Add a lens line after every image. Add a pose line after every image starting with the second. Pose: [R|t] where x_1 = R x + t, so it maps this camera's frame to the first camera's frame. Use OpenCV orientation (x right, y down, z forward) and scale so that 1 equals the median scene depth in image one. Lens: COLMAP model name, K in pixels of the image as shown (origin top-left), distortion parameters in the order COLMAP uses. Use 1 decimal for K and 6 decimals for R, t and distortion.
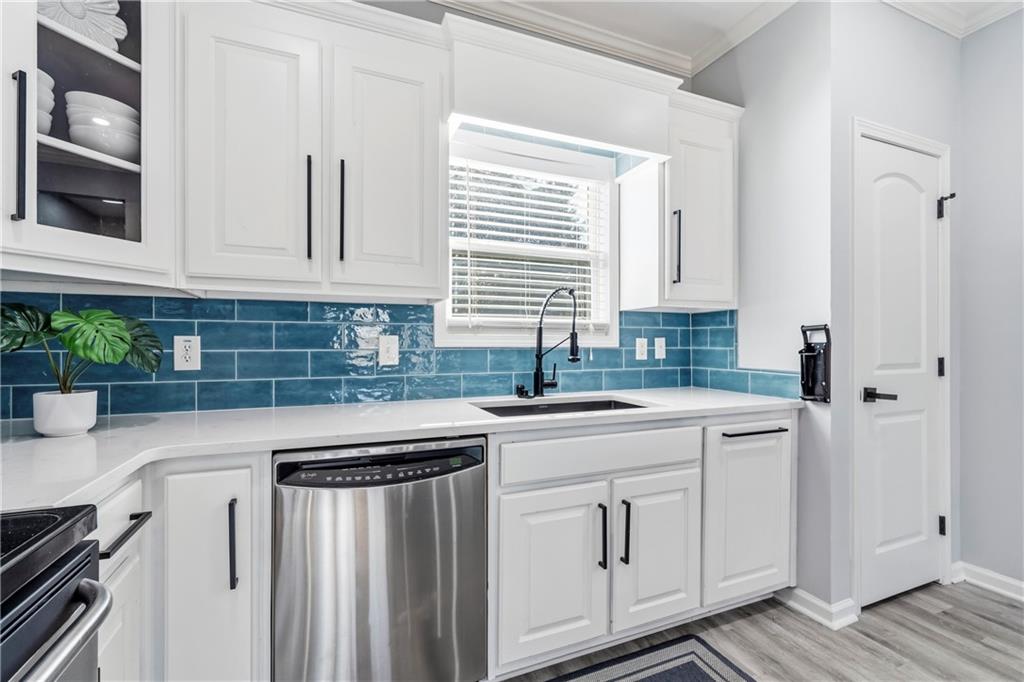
lens RADIAL K [[442.4, 0, 507.0], [0, 442.4, 345.2], [0, 0, 1]] dist [0.002892, 0.000624]
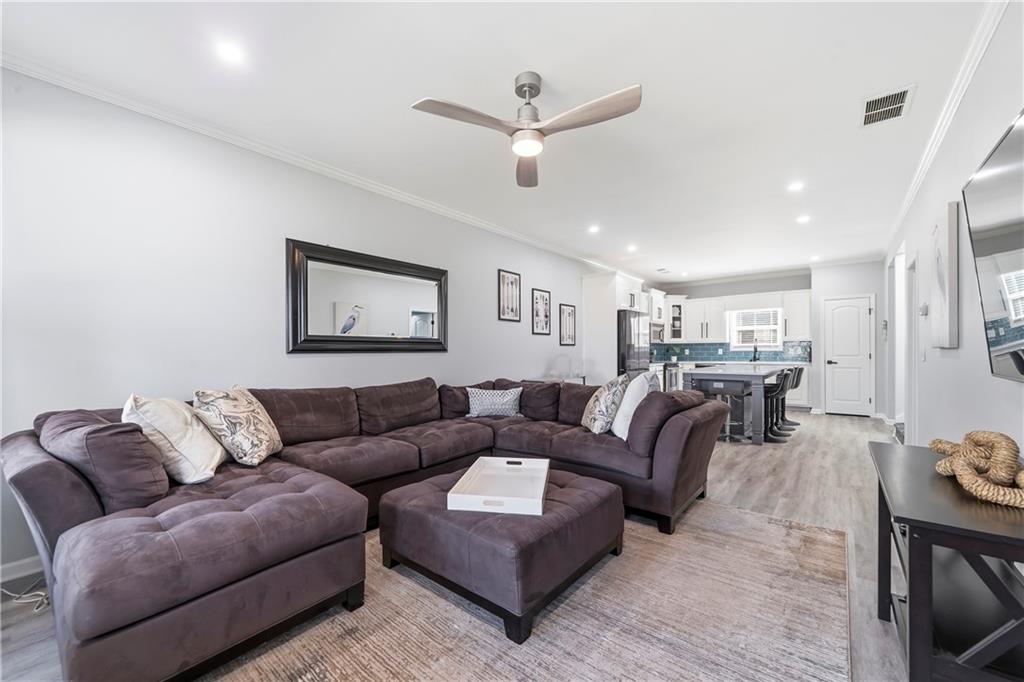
lens RADIAL K [[395.9, 0, 520.4], [0, 395.9, 345.5], [0, 0, 1]] dist [-0.007655, 0.000137]
pose [[0.485786, -0.014897, -0.873951, 2.963206], [0.001003, 0.999864, -0.016486, 0.015593], [0.874077, 0.007132, 0.485734, -3.705164]]
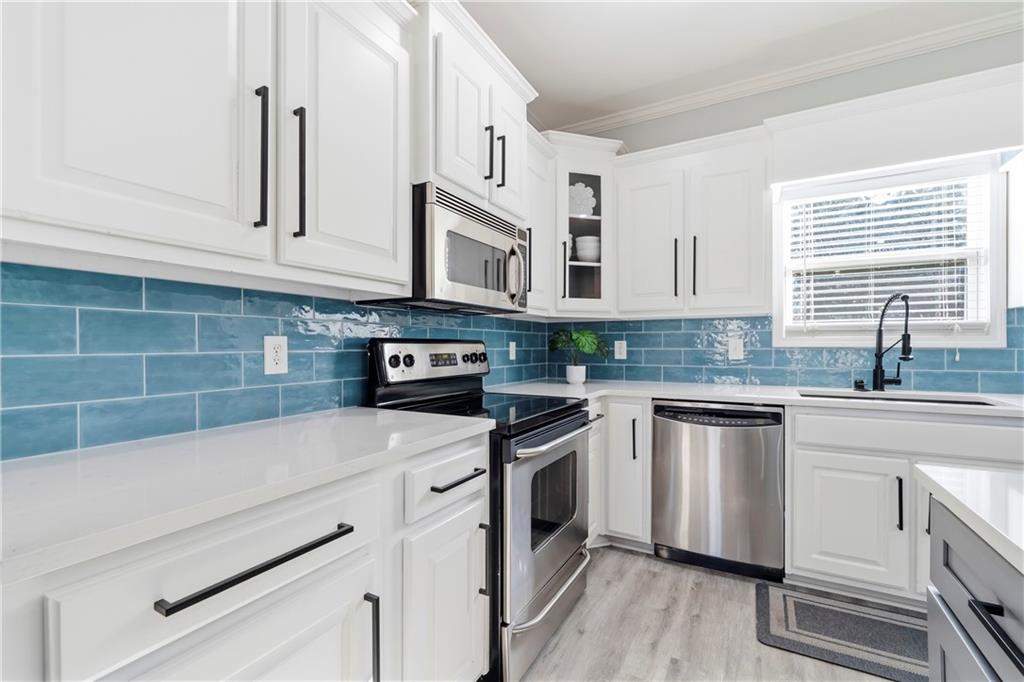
lens RADIAL K [[442.4, 0, 507.0], [0, 442.4, 345.2], [0, 0, 1]] dist [0.002892, 0.000624]
pose [[0.616267, -0.002307, -0.787534, 0.442995], [0.000506, 0.999997, -0.002534, 0.001694], [0.787537, 0.001163, 0.616267, -0.516838]]
